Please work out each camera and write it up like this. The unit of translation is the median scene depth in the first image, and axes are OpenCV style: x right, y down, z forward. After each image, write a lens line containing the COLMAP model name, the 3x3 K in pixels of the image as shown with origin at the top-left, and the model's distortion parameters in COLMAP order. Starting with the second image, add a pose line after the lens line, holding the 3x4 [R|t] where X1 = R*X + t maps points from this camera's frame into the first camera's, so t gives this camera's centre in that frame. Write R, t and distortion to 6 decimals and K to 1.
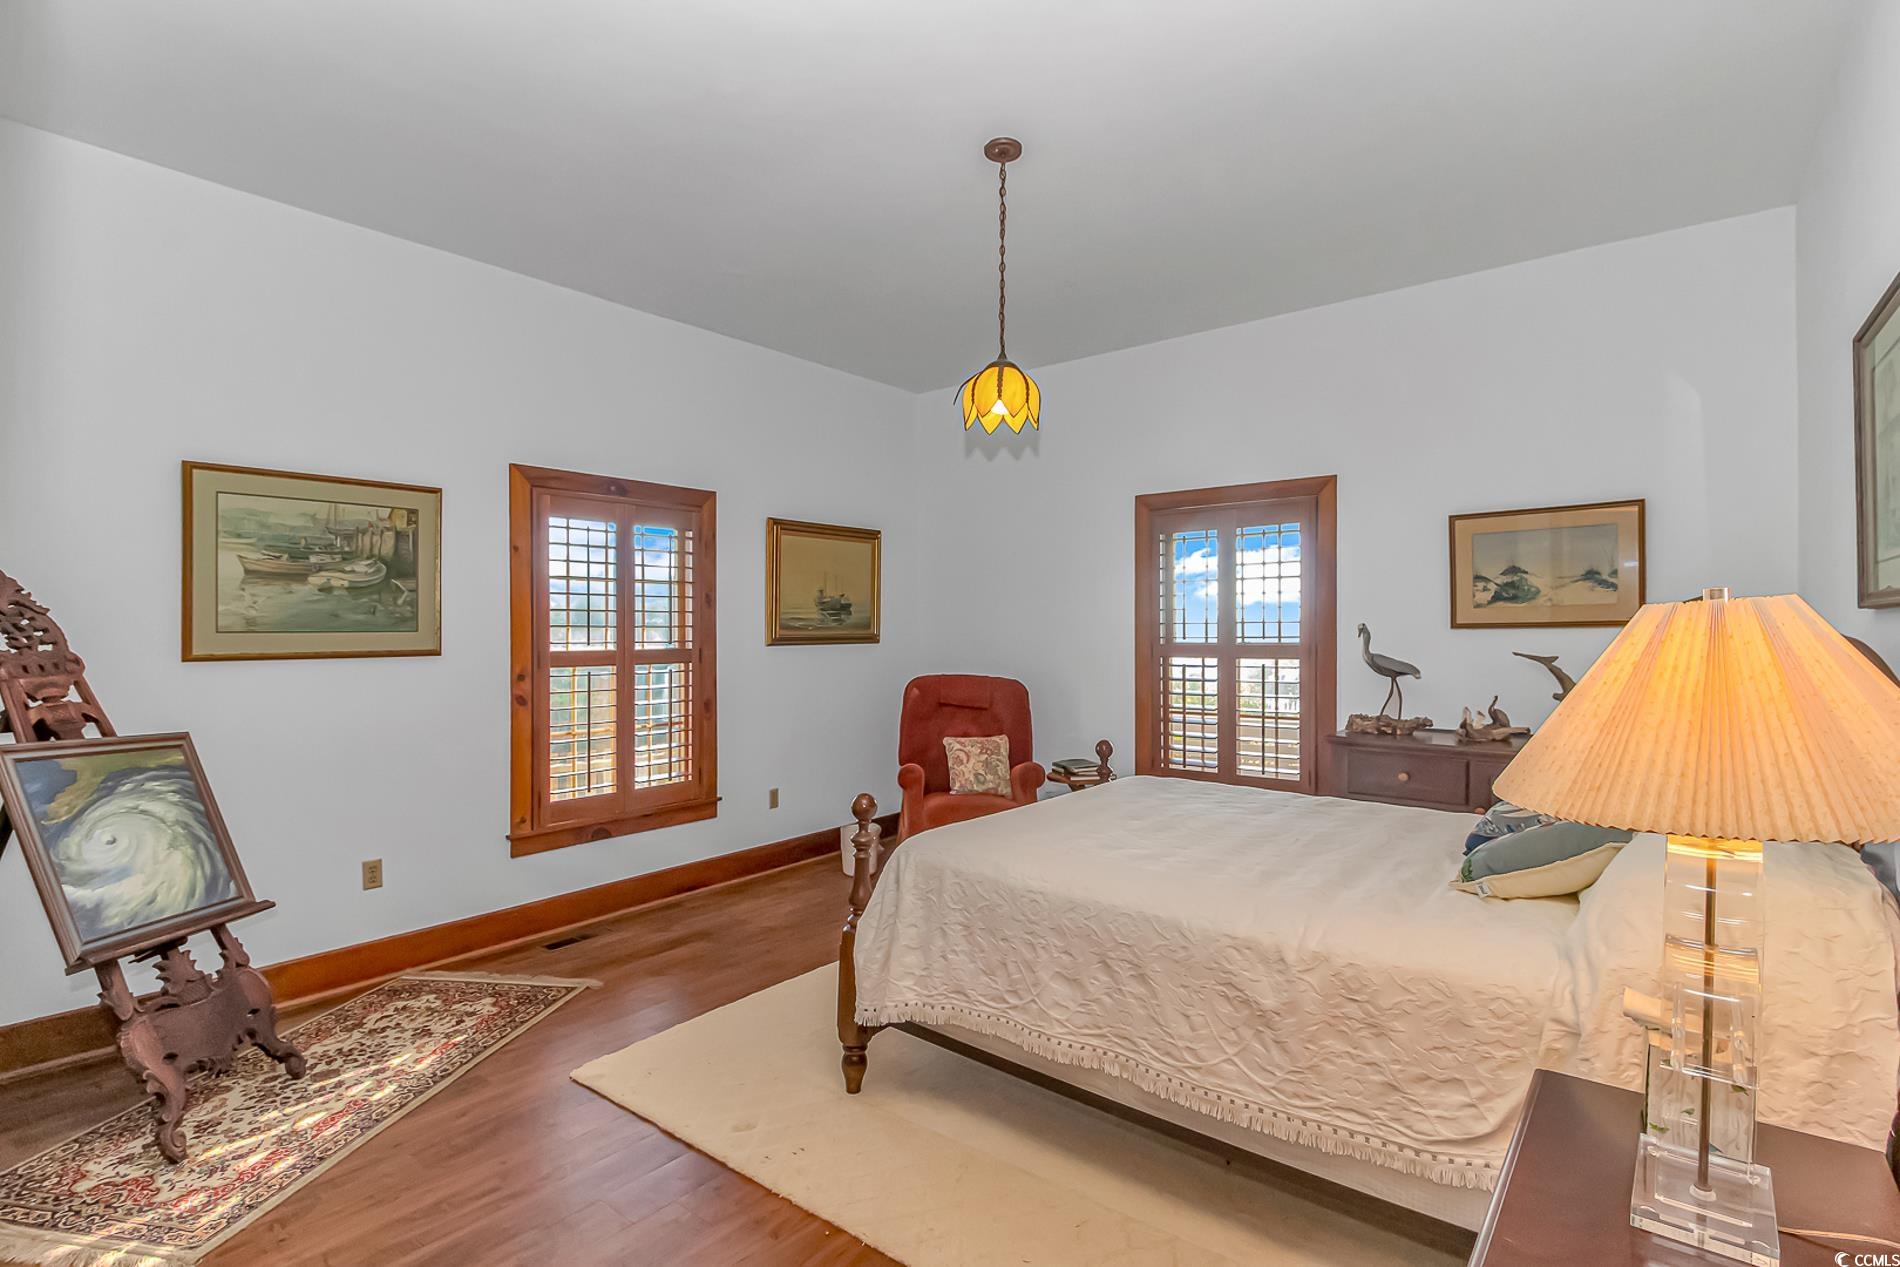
lens RADIAL K [[889.3, 0, 951.0], [0, 889.3, 627.3], [0, 0, 1]] dist [-0.021684, 0.001867]
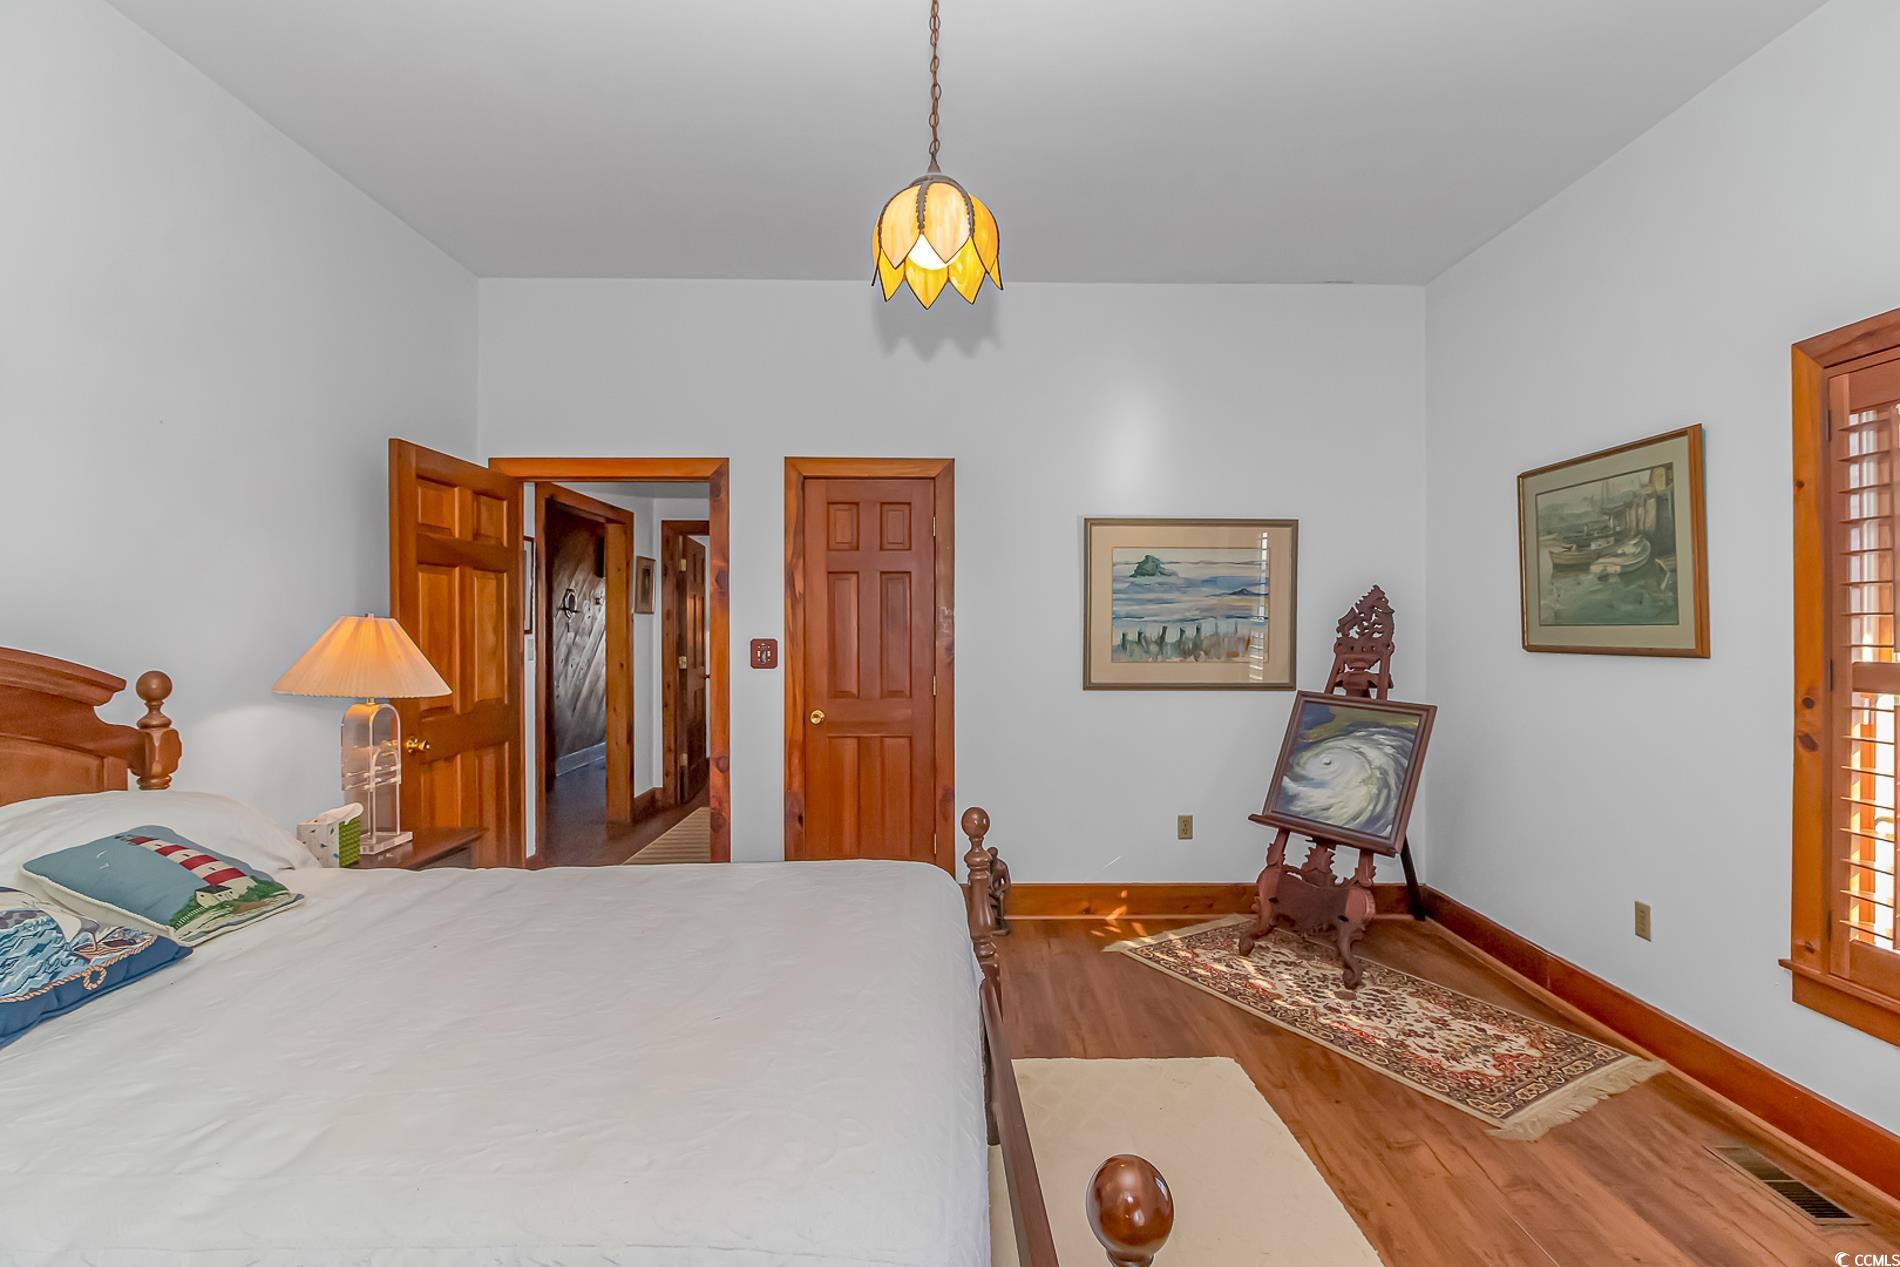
lens RADIAL K [[889.3, 0, 951.9], [0, 889.3, 631.6], [0, 0, 1]] dist [-0.021684, 0.001867]
pose [[-0.771020, 0.007133, -0.636771, 0.388846], [0.006131, 0.999974, 0.003778, 0.004721], [0.636782, -0.000991, -0.771043, 1.324296]]
